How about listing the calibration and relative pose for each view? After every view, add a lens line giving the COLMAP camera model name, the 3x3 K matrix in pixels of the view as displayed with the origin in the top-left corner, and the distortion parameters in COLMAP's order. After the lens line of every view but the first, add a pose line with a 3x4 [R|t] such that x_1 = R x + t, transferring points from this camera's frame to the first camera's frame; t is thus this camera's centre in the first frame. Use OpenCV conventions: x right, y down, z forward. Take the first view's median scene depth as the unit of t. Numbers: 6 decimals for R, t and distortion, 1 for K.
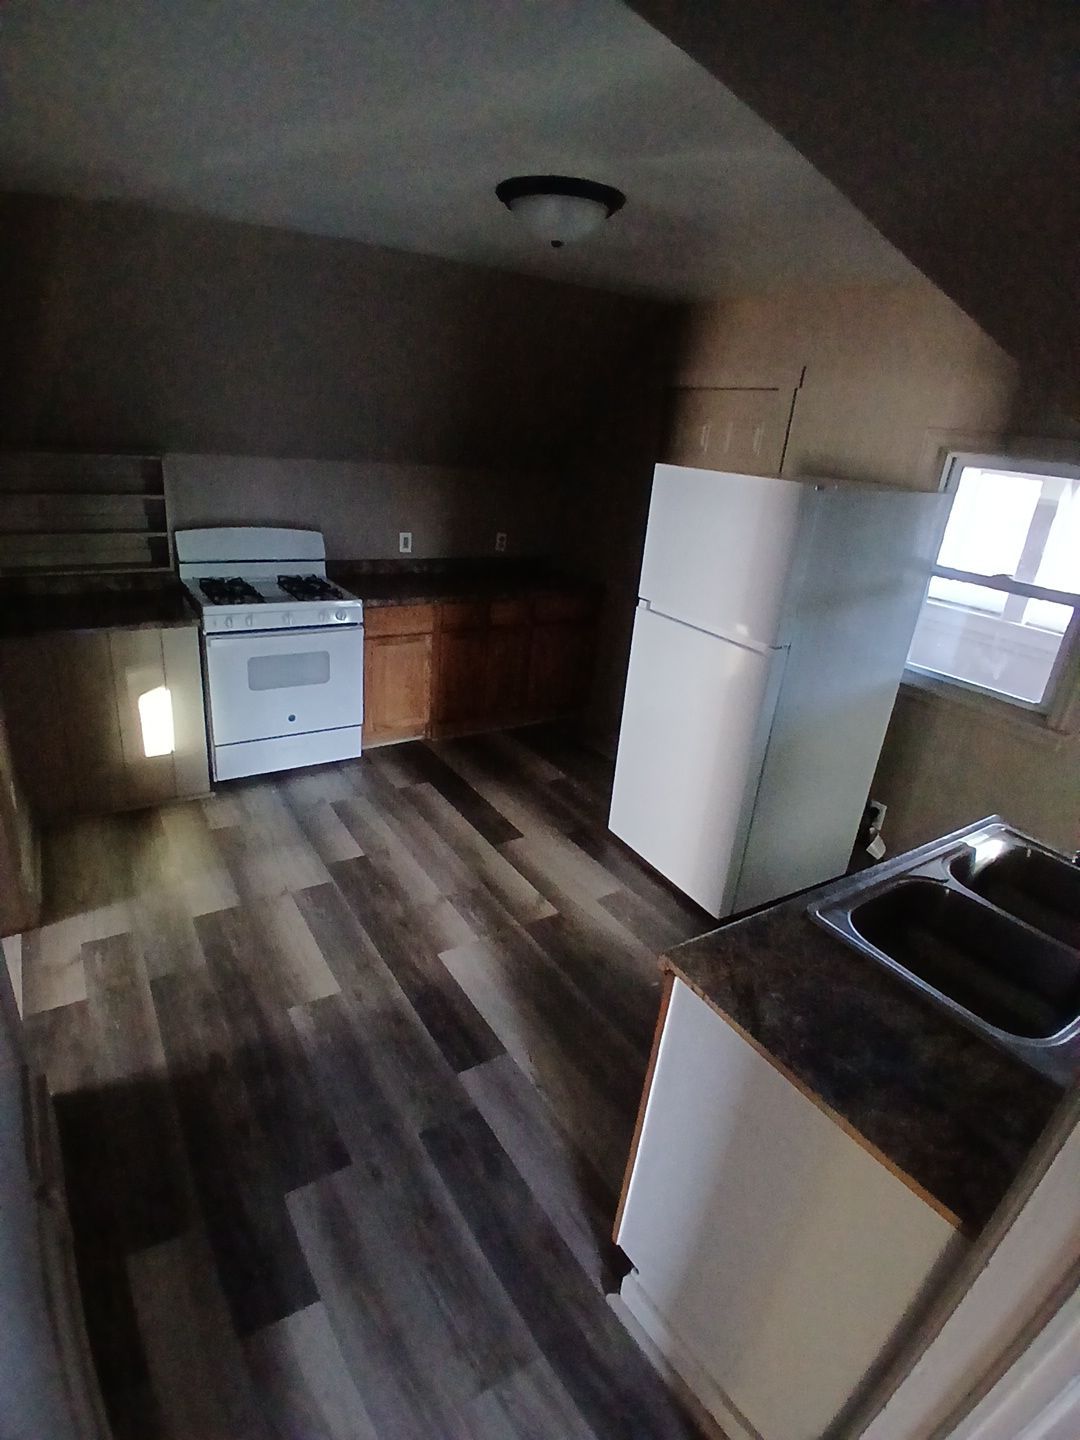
lens RADIAL K [[720.8, 0, 540.0], [0, 720.8, 720.0], [0, 0, 1]] dist [0.000289, -0.000106]
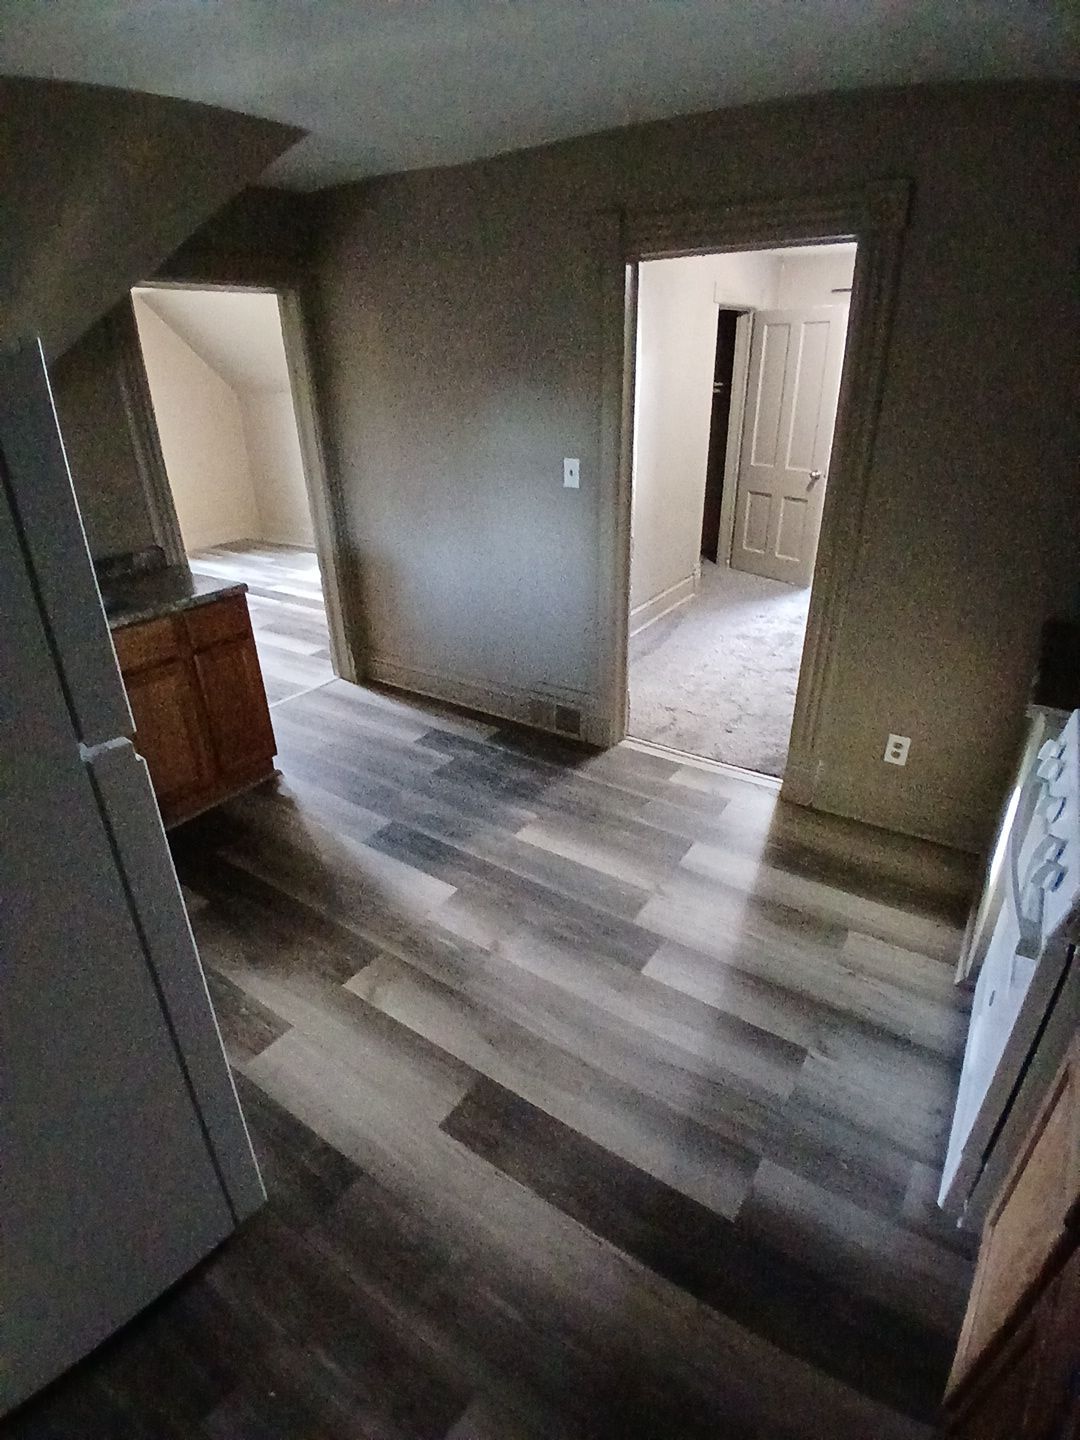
lens RADIAL K [[720.8, 0, 540.0], [0, 720.8, 720.0], [0, 0, 1]] dist [0.000289, -0.000106]
pose [[-0.926606, 0.102245, -0.361865, 0.082903], [-0.187048, 0.709498, 0.679430, -0.501802], [0.326211, 0.697250, -0.638301, 1.424895]]
